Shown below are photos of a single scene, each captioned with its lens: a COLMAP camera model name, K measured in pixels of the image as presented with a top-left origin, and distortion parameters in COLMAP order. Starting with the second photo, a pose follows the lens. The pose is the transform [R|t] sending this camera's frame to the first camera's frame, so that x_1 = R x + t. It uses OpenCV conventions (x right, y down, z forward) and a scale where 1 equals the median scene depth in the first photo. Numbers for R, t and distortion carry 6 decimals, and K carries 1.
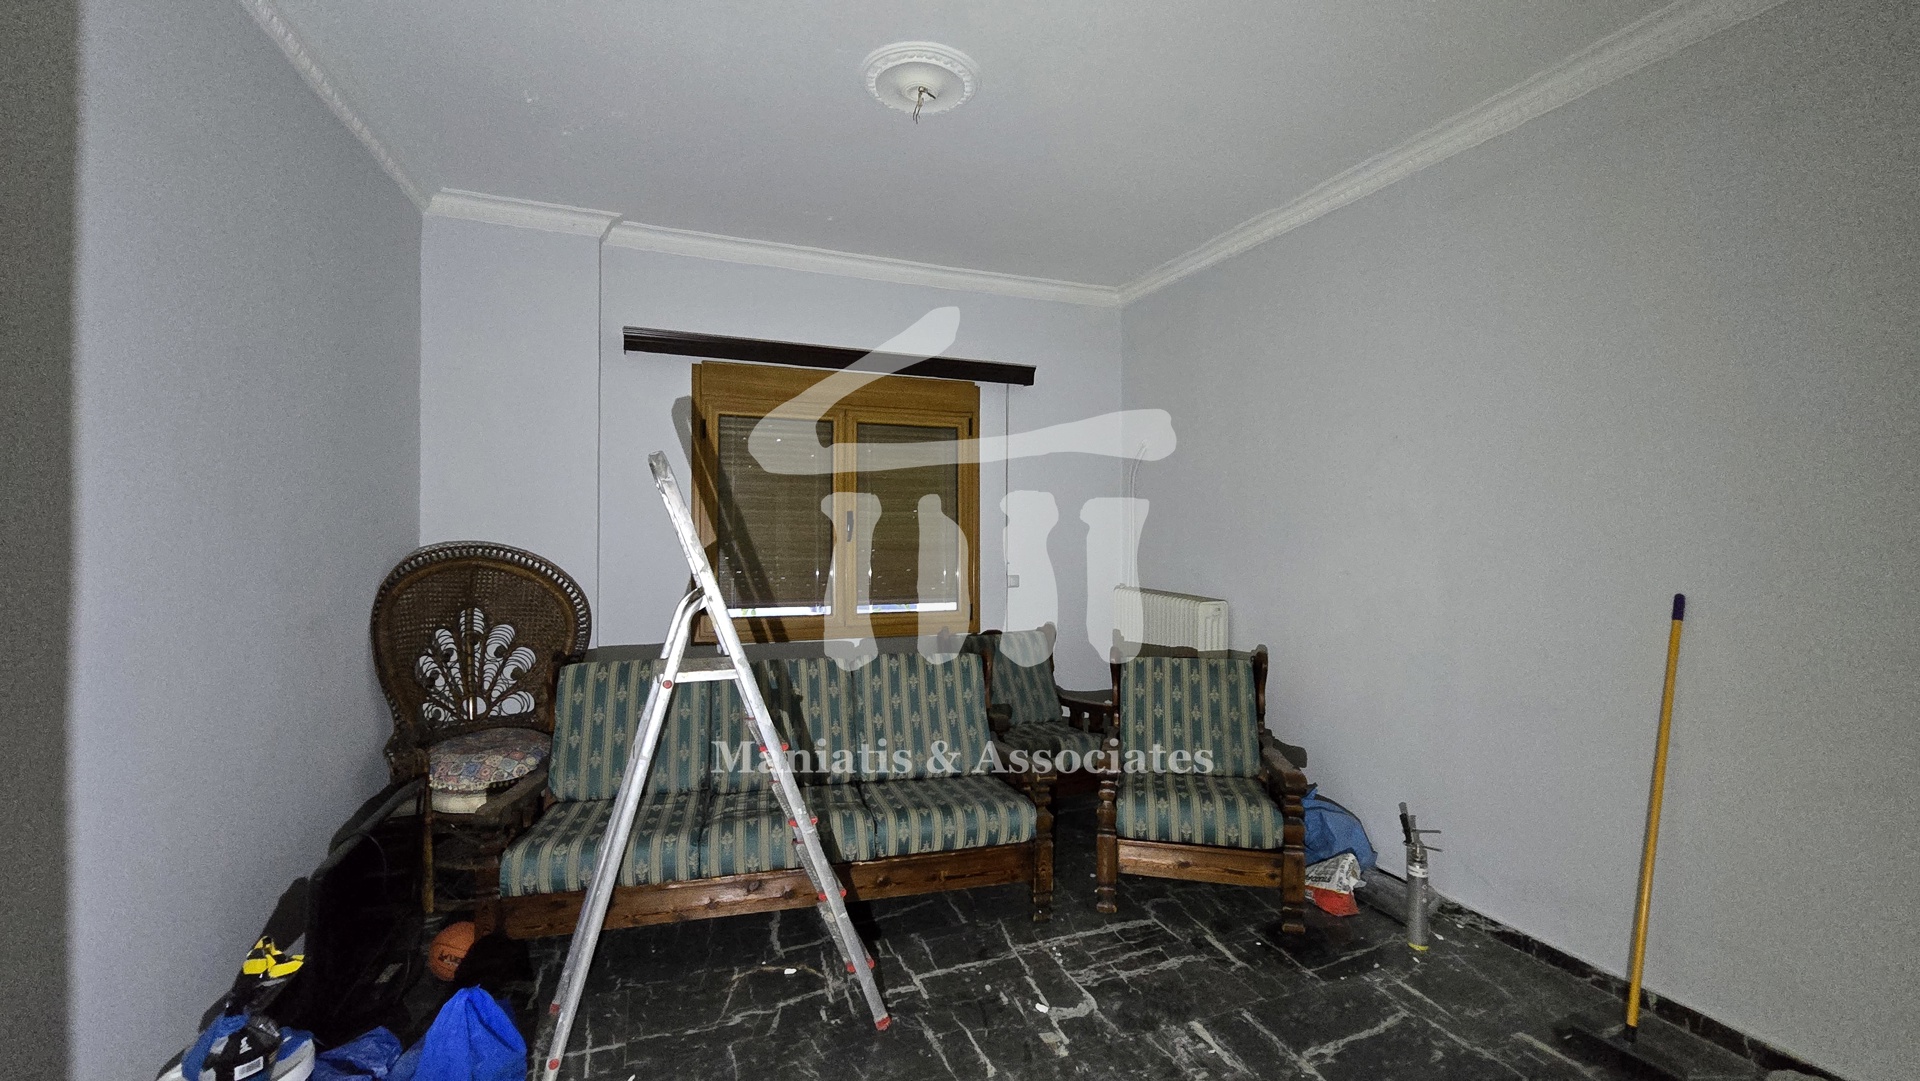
lens RADIAL K [[788.8, 0, 957.5], [0, 788.8, 530.5], [0, 0, 1]] dist [-0.001281, -0.000229]
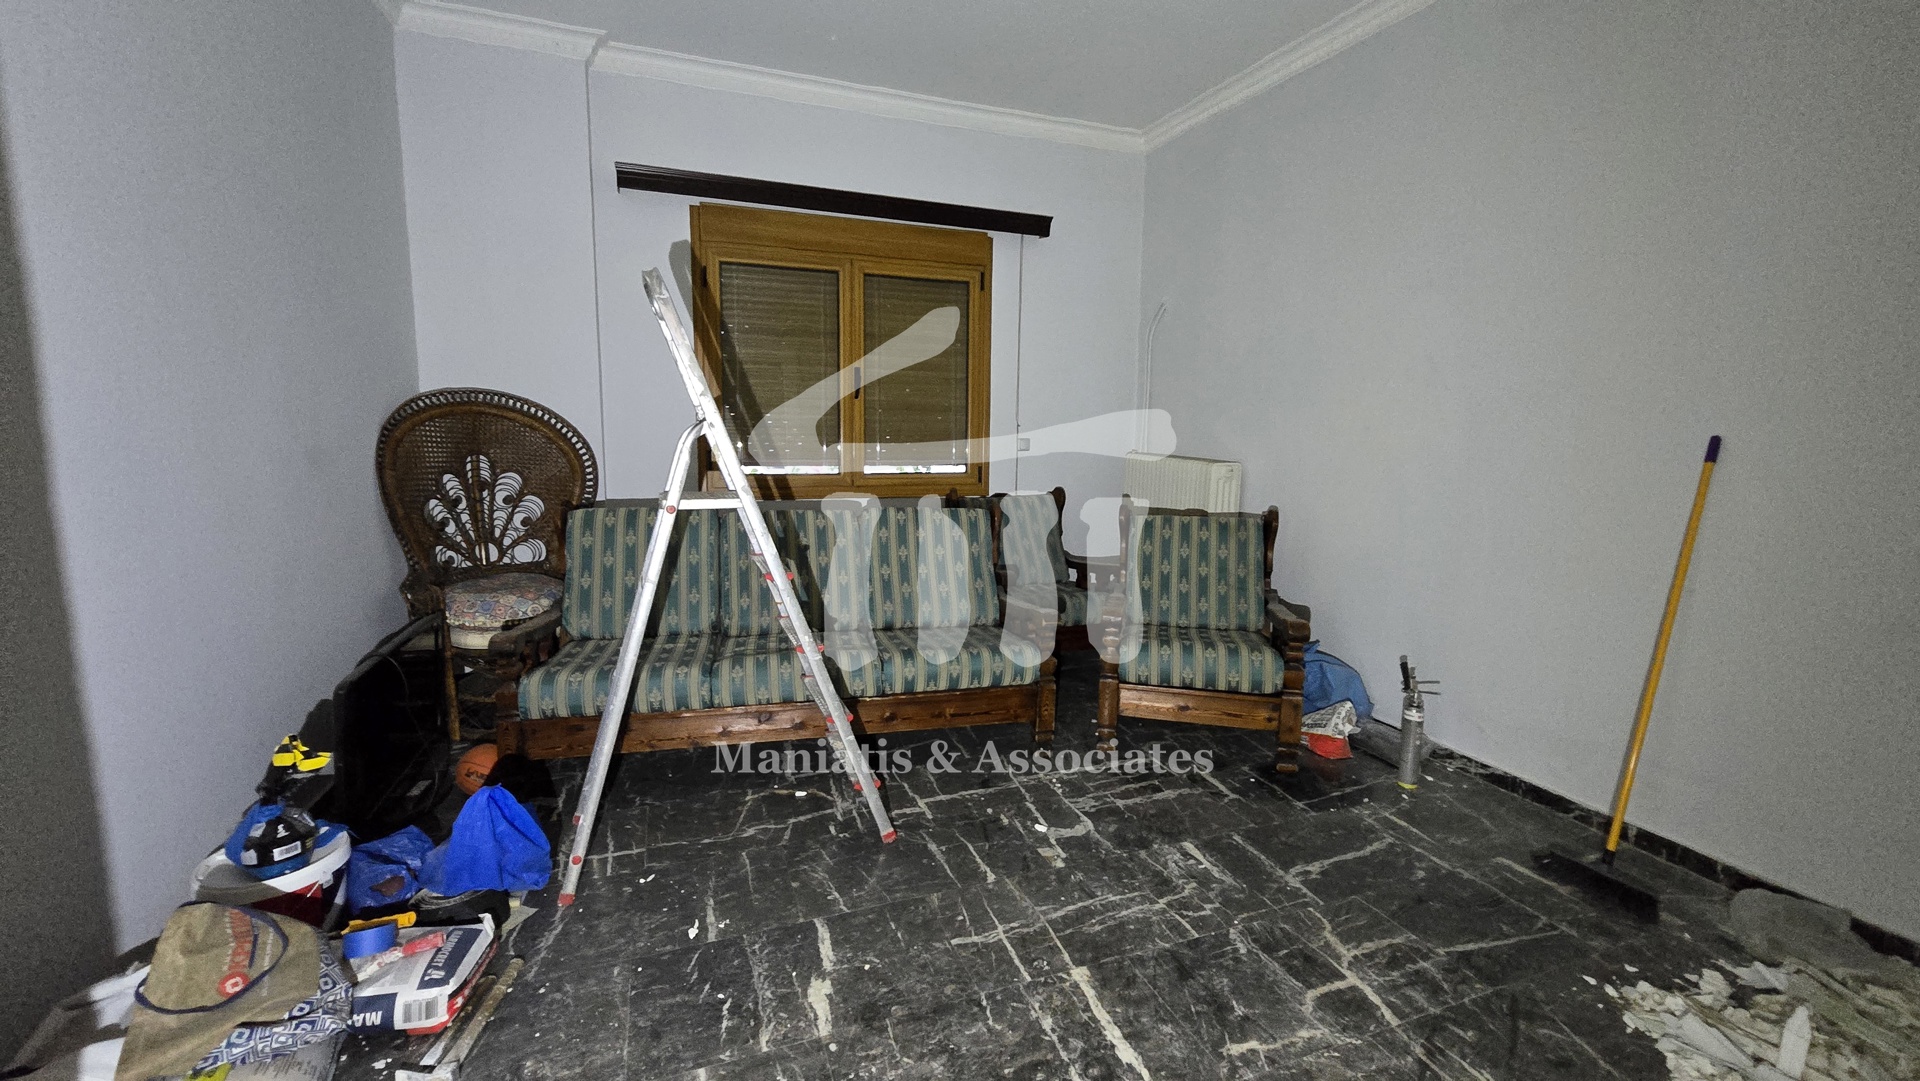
lens RADIAL K [[787.2, 0, 957.6], [0, 787.2, 533.4], [0, 0, 1]] dist [-0.000115, -0.000005]
pose [[0.999830, 0.012854, -0.013255, 0.004668], [-0.010882, 0.990170, 0.139445, 0.063858], [0.014917, -0.139277, 0.990141, 0.016229]]
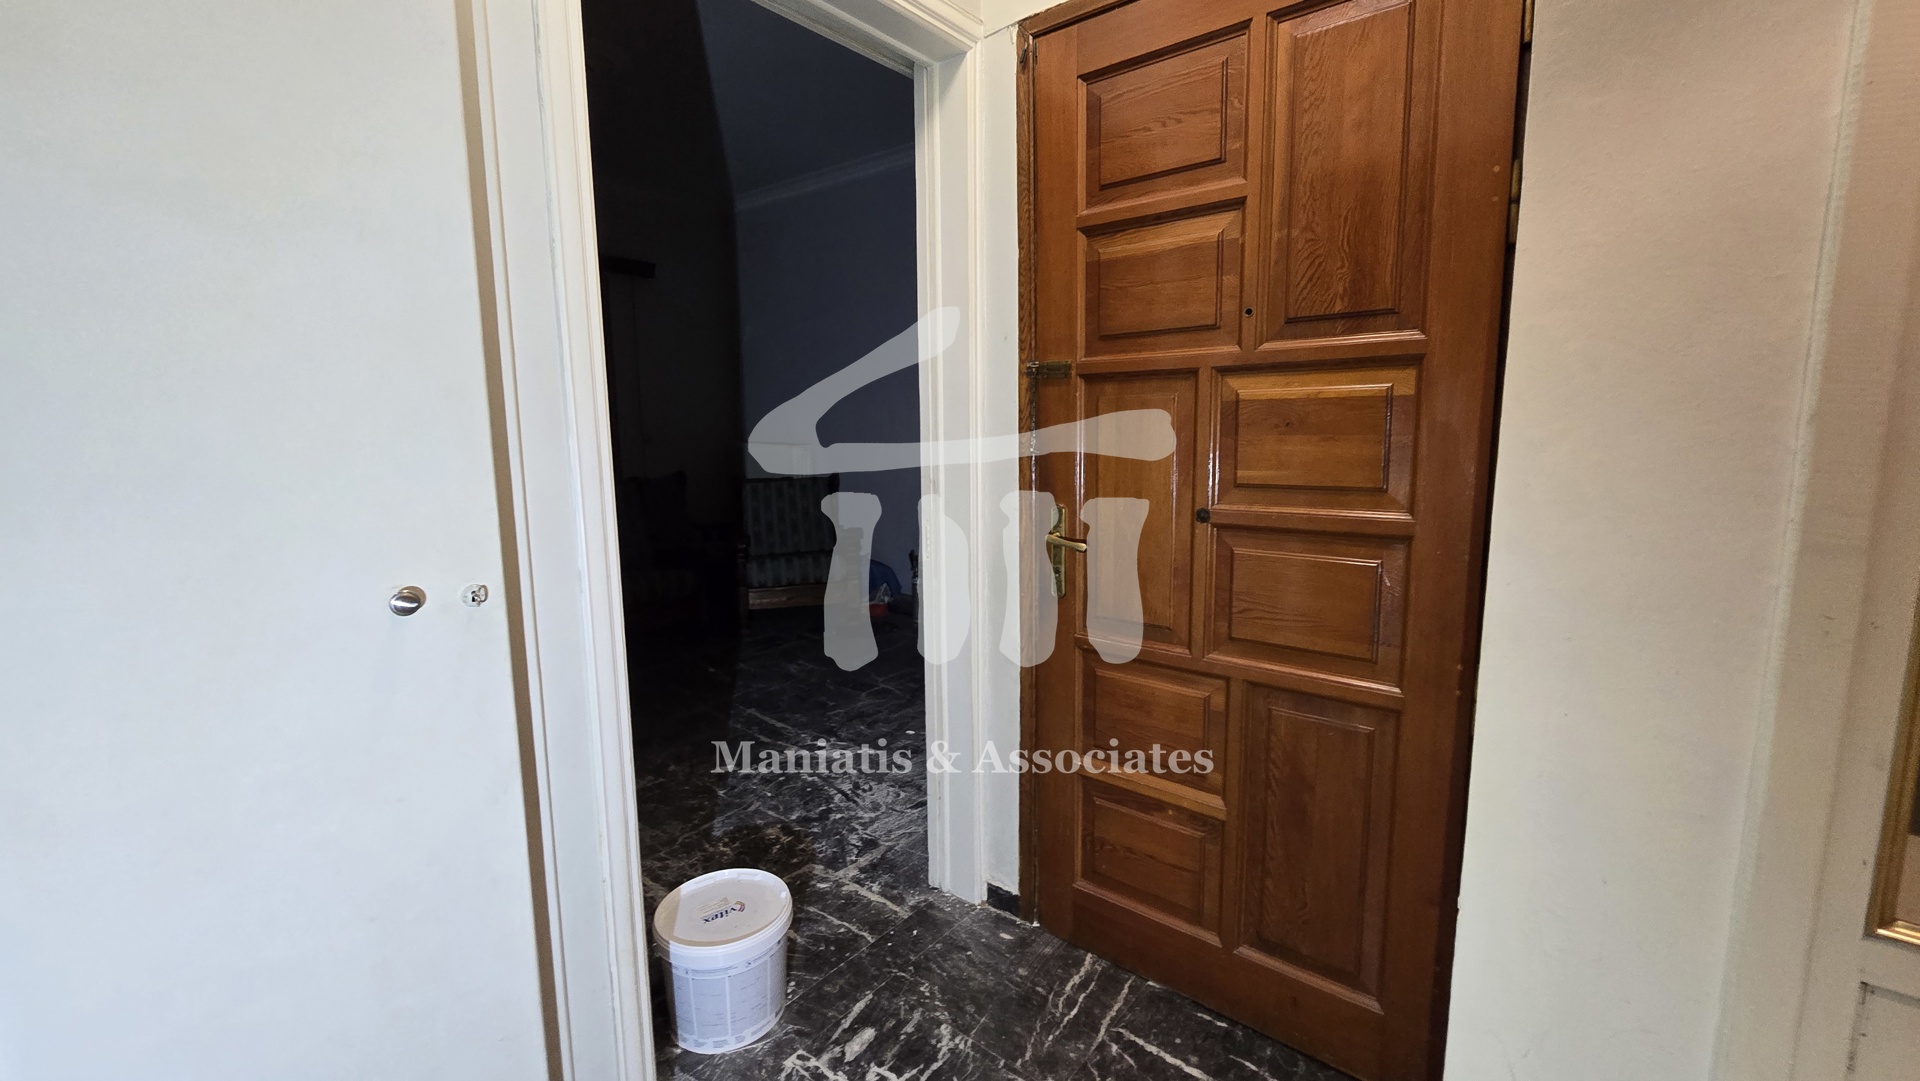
lens RADIAL K [[788.0, 0, 959.3], [0, 788.0, 531.9], [0, 0, 1]] dist [0.000309, -0.000289]
pose [[0.874375, -0.078246, 0.478901, -0.185902], [0.011496, 0.989977, 0.140759, 0.068809], [-0.485115, -0.117570, 0.866511, -0.595350]]
